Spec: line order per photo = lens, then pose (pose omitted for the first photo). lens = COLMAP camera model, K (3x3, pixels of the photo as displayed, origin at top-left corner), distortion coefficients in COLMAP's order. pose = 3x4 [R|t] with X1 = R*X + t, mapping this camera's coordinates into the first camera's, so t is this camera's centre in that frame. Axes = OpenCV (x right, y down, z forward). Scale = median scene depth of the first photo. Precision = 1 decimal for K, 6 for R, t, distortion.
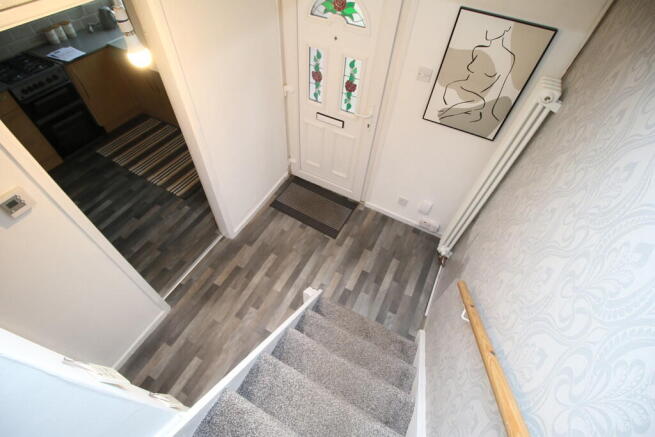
lens RADIAL K [[299.0, 0, 324.3], [0, 299.0, 219.5], [0, 0, 1]] dist [-0.027255, -0.001122]
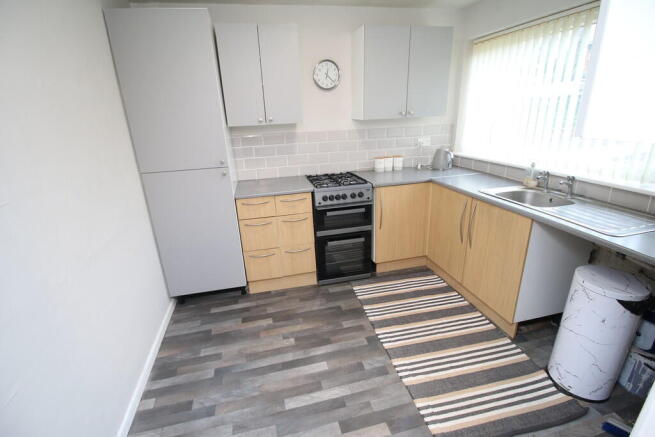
lens RADIAL K [[299.0, 0, 324.4], [0, 299.0, 218.1], [0, 0, 1]] dist [-0.027255, -0.001122]
pose [[0.651679, 0.183002, -0.736088, -0.312860], [-0.552128, 0.779852, -0.294932, -0.111513], [0.520067, 0.598616, 0.609254, 0.412563]]
